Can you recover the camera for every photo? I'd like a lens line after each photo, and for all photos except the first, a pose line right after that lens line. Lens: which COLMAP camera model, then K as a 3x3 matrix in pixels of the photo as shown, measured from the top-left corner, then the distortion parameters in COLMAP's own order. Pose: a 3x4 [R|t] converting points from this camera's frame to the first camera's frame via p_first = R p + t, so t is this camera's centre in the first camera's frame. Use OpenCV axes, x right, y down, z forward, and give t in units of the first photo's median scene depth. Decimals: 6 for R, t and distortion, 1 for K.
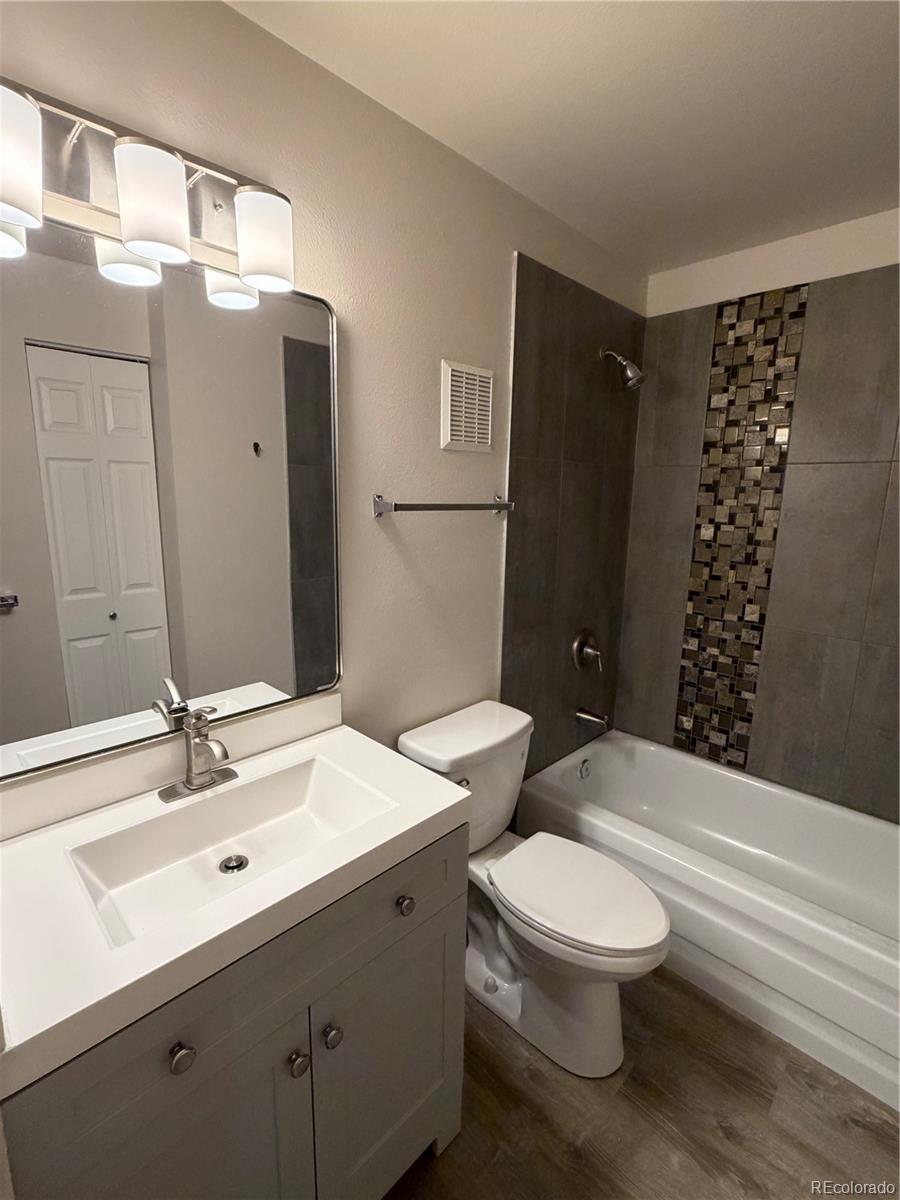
lens RADIAL K [[548.4, 0, 448.0], [0, 548.4, 599.4], [0, 0, 1]] dist [-0.000932, 0.000147]
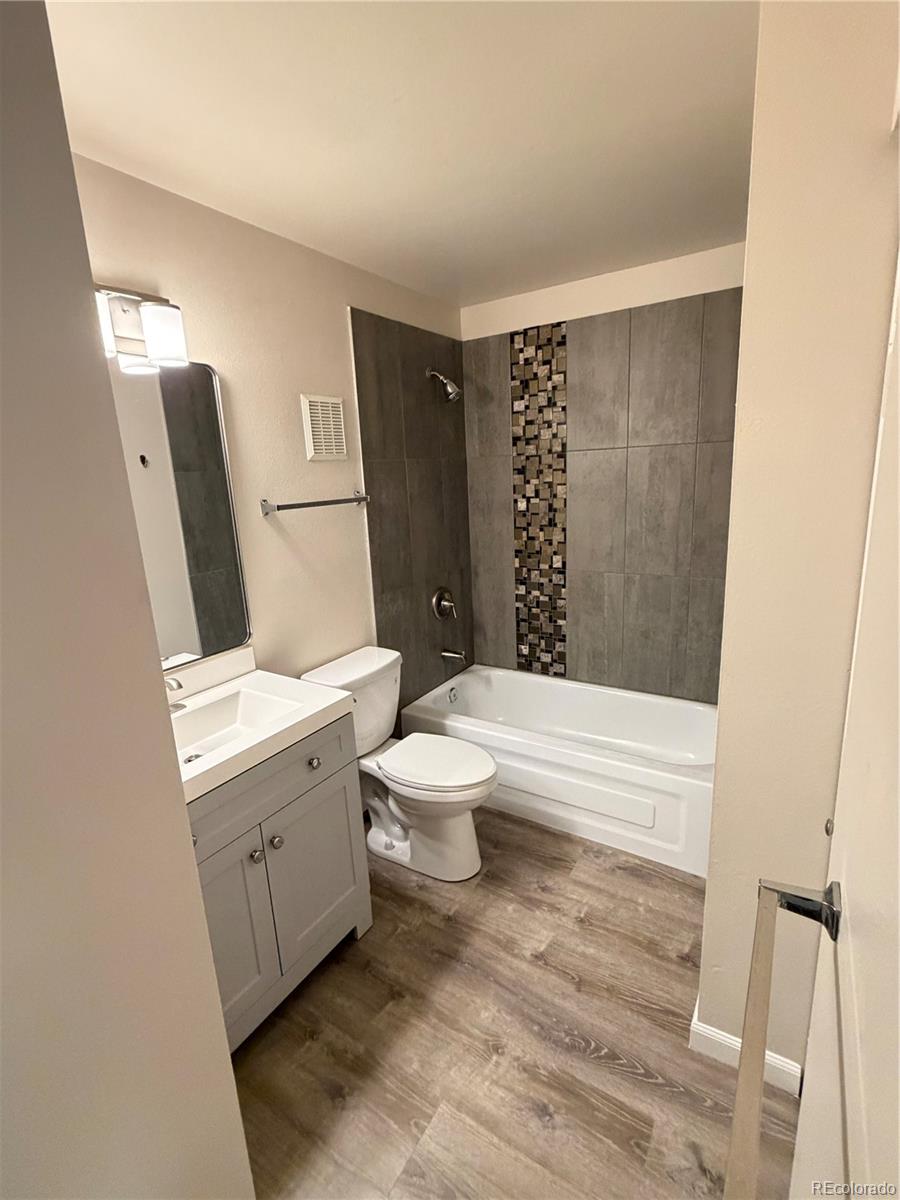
lens RADIAL K [[548.4, 0, 450.4], [0, 548.4, 598.7], [0, 0, 1]] dist [-0.000932, 0.000147]
pose [[0.975848, -0.110748, 0.188296, 0.033638], [0.104560, 0.993609, 0.042514, 0.036880], [-0.191801, -0.021799, 0.981192, -0.351341]]
